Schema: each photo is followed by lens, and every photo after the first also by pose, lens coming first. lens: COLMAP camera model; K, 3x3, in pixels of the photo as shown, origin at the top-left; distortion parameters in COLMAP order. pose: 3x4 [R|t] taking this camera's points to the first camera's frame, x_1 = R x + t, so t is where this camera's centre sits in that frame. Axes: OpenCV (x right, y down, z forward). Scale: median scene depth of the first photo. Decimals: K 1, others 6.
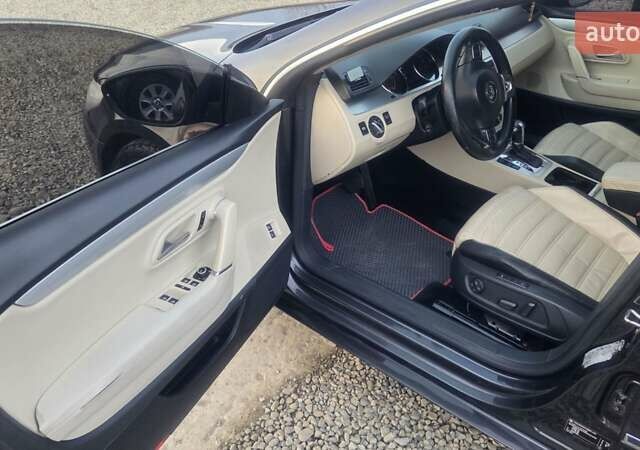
lens RADIAL K [[531.7, 0, 319.0], [0, 531.7, 223.1], [0, 0, 1]] dist [0.083487, -0.059144]
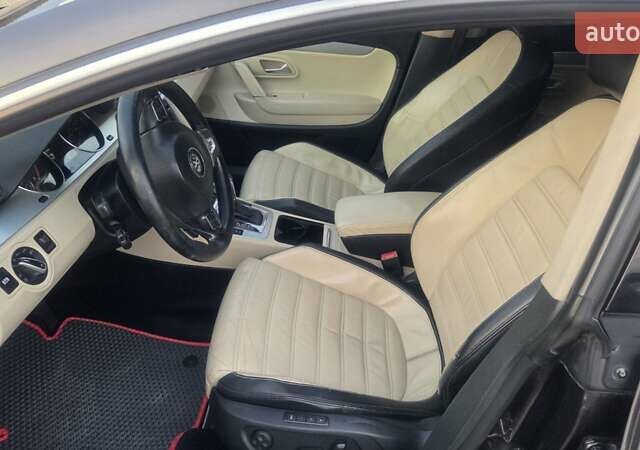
lens RADIAL K [[531.7, 0, 316.7], [0, 531.7, 230.2], [0, 0, 1]] dist [0.083487, -0.059144]
pose [[0.799650, -0.276223, 0.533160, 0.047026], [0.261756, 0.959461, 0.104494, -0.167272], [-0.540410, 0.055999, 0.839536, 0.303700]]
